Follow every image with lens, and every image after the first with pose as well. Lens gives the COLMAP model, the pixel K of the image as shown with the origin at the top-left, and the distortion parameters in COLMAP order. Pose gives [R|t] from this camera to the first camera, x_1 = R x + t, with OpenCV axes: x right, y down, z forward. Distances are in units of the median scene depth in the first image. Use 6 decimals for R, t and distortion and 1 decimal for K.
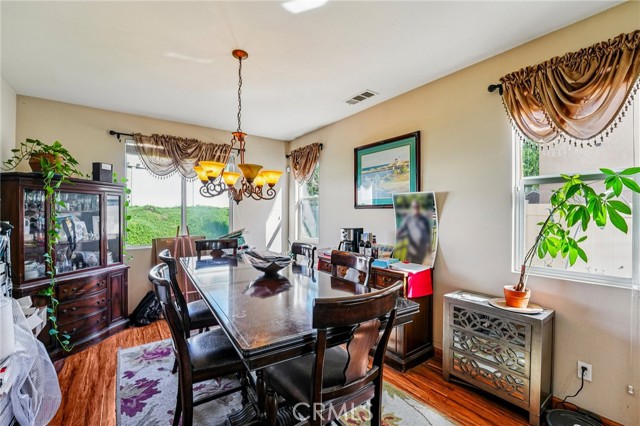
lens RADIAL K [[275.3, 0, 316.7], [0, 275.3, 212.9], [0, 0, 1]] dist [-0.014392, 0.000798]
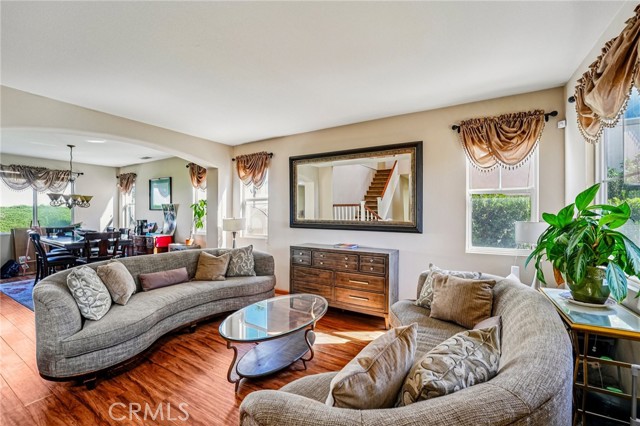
lens RADIAL K [[275.3, 0, 320.5], [0, 275.3, 212.6], [0, 0, 1]] dist [-0.014392, 0.000798]
pose [[0.923698, -0.001650, 0.383118, 0.474765], [0.000491, 0.999995, 0.003121, -0.005038], [-0.383122, -0.002695, 0.923694, -1.167188]]
